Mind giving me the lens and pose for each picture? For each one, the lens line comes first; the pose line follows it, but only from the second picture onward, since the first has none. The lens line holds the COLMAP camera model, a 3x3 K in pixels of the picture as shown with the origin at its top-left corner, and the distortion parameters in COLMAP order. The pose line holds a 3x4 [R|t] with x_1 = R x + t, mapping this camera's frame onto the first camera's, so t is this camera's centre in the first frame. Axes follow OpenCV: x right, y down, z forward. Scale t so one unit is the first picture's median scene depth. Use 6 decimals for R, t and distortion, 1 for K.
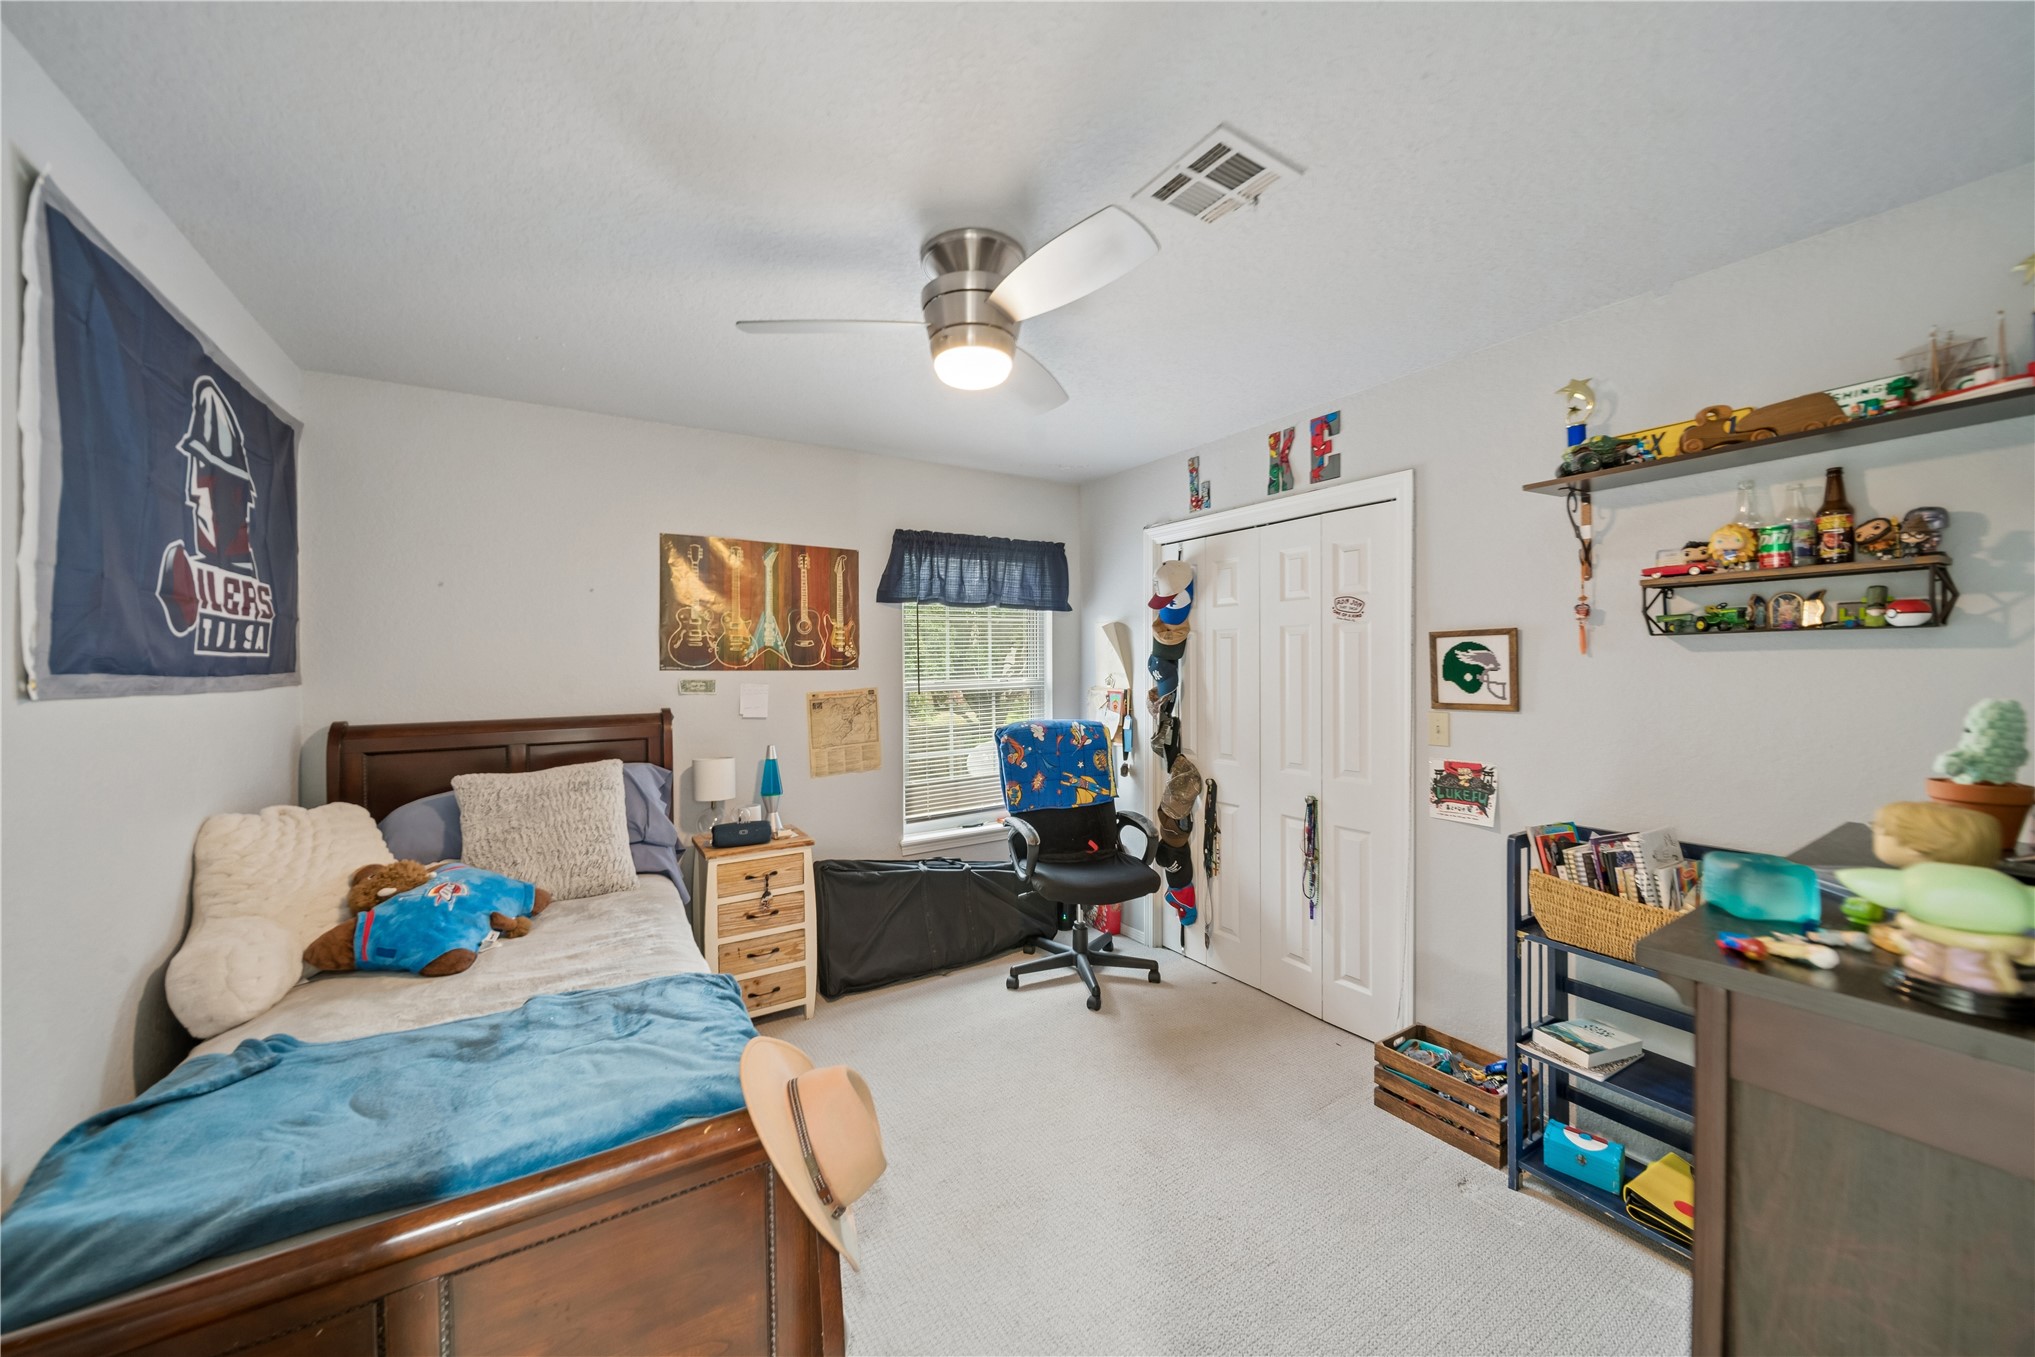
lens RADIAL K [[731.3, 0, 1019.1], [0, 731.3, 676.0], [0, 0, 1]] dist [0.000365, 0.000022]
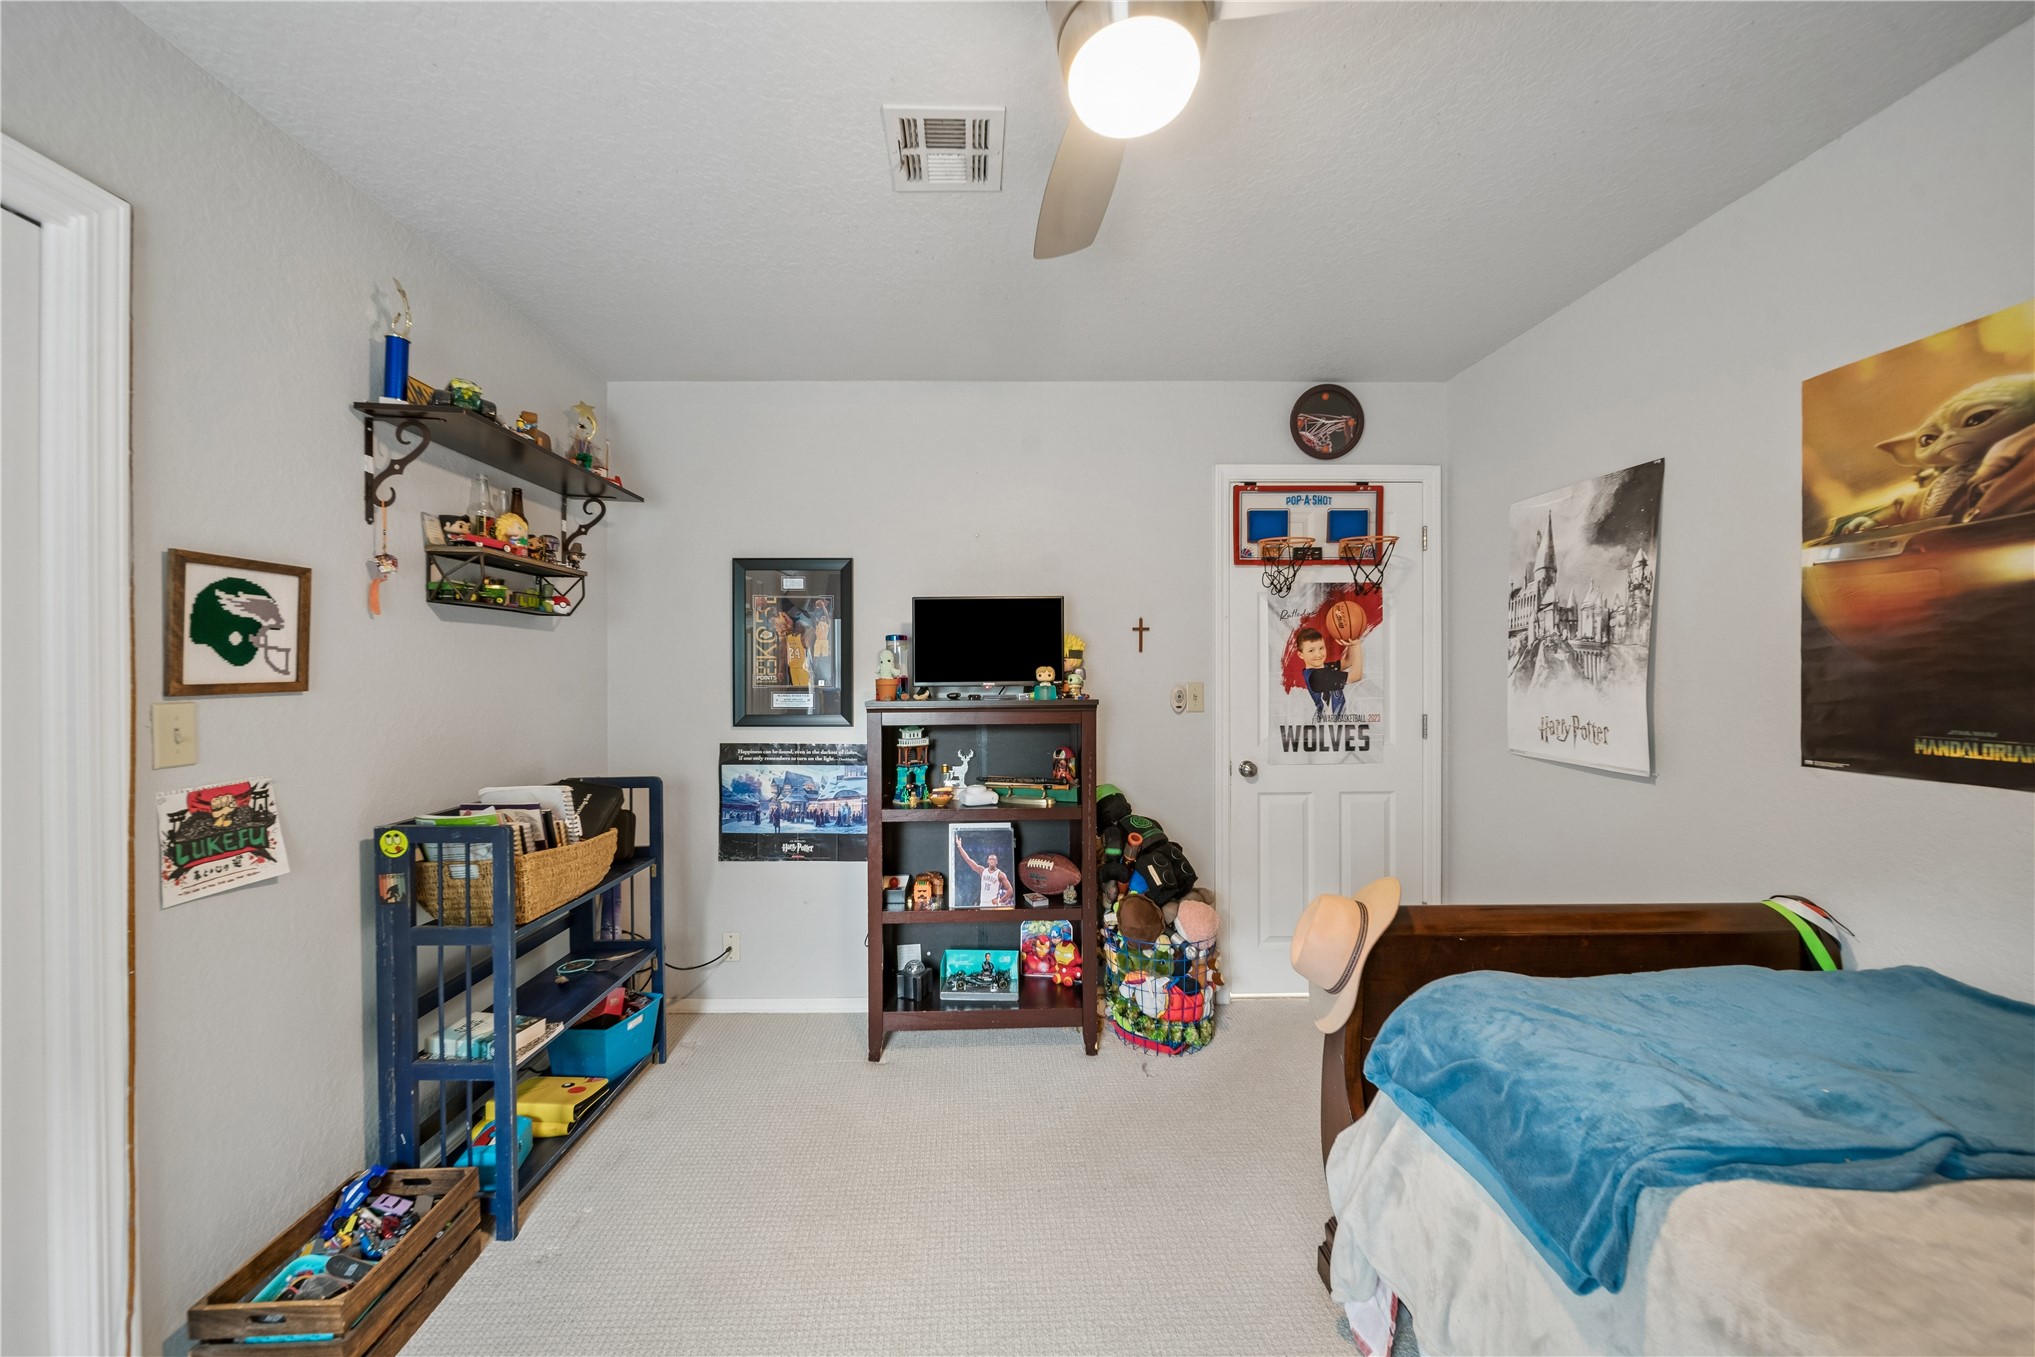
lens RADIAL K [[731.3, 0, 1009.9], [0, 731.3, 671.0], [0, 0, 1]] dist [0.000365, 0.000022]
pose [[-0.863966, 0.002840, 0.503542, -0.218460], [0.006701, 0.999960, 0.005859, 0.028565], [-0.503506, 0.008436, -0.863951, 1.195766]]
